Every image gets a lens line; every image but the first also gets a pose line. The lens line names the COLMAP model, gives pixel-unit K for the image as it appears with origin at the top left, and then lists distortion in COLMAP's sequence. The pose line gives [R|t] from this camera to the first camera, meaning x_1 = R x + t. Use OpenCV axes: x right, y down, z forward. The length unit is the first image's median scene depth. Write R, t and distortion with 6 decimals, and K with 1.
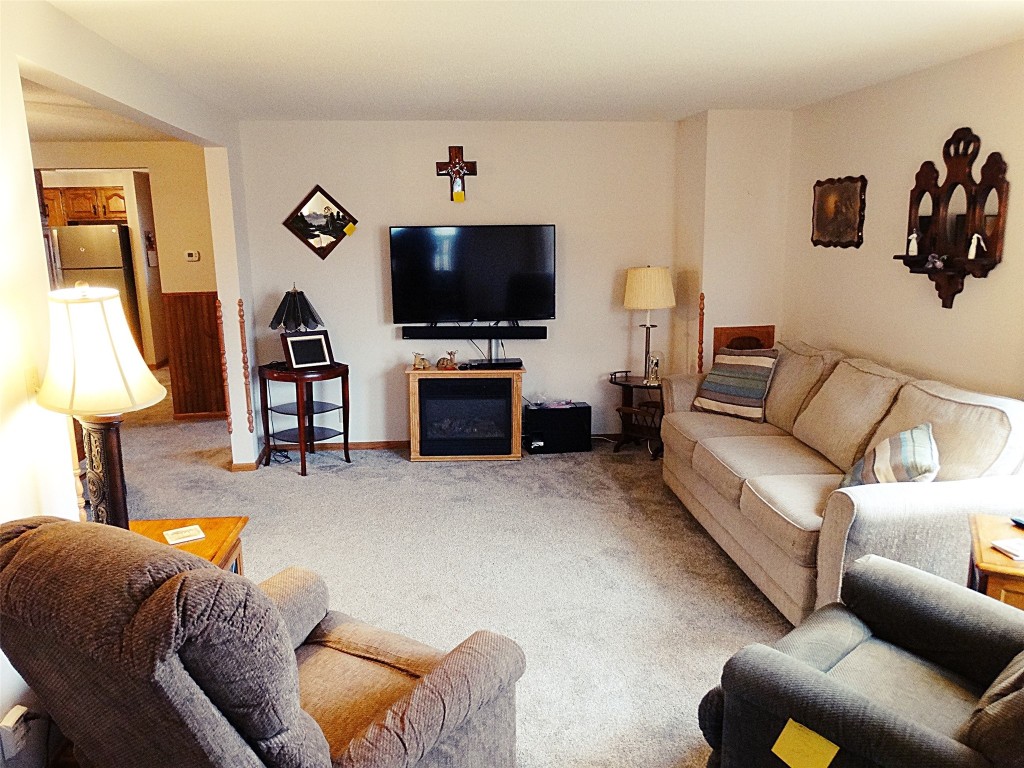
lens RADIAL K [[763.2, 0, 512.0], [0, 763.2, 384.0], [0, 0, 1]] dist [-0.005026, -0.001853]
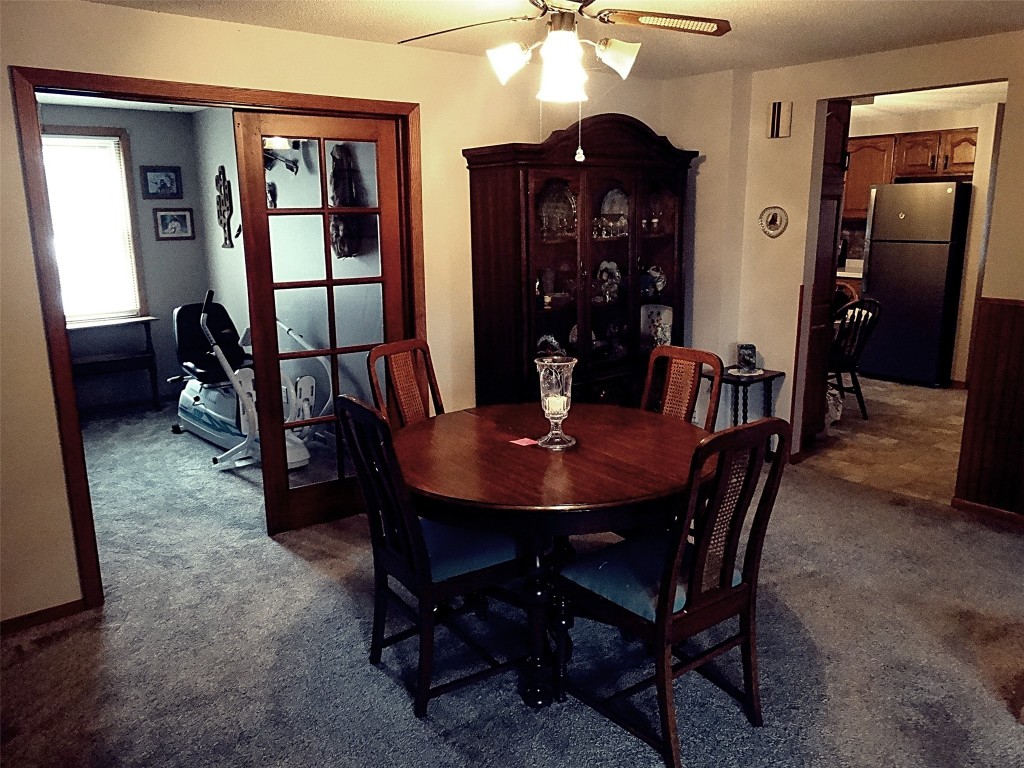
lens RADIAL K [[805.4, 0, 512.0], [0, 805.4, 384.0], [0, 0, 1]] dist [0.033757, -0.002260]
pose [[0.552306, 0.199642, -0.809383, -0.088406], [-0.171108, 0.977378, 0.124319, -0.045729], [0.815893, 0.069830, 0.573971, 0.225289]]
